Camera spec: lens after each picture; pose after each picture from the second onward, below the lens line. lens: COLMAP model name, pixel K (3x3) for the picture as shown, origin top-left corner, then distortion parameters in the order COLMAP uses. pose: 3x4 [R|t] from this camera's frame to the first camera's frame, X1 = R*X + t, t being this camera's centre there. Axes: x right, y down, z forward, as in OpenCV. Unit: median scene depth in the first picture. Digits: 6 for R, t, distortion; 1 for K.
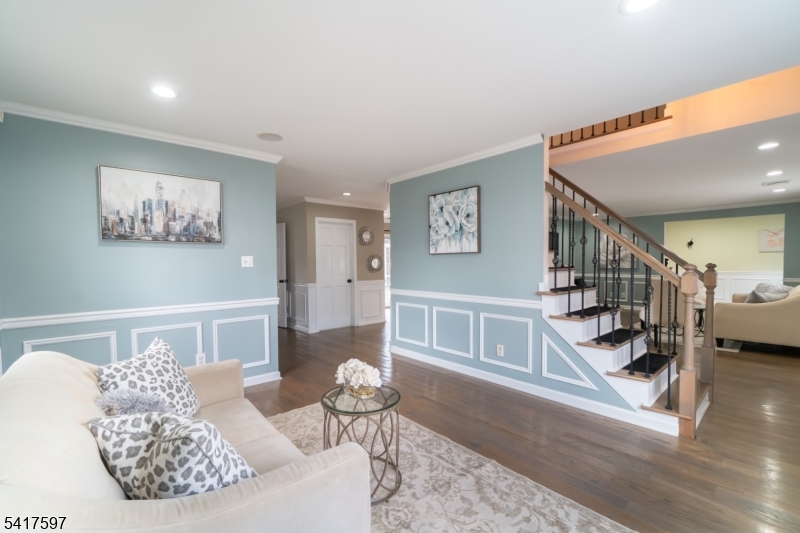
lens RADIAL K [[347.0, 0, 396.6], [0, 347.0, 272.7], [0, 0, 1]] dist [-0.009273, -0.000009]
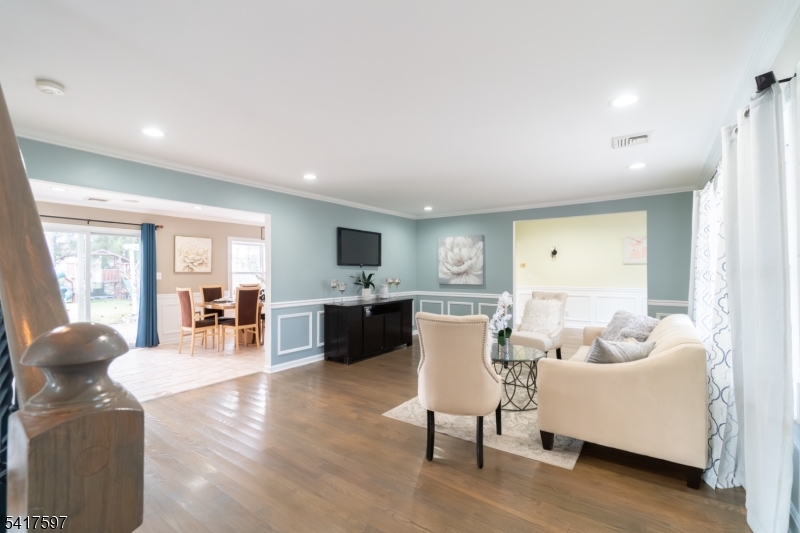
lens RADIAL K [[347.0, 0, 396.6], [0, 347.0, 272.7], [0, 0, 1]] dist [-0.009273, -0.000009]
pose [[0.976385, -0.002577, 0.216023, 0.399342], [0.011528, 0.999126, -0.040187, -0.008878], [-0.215730, 0.041729, 0.975561, 0.354479]]
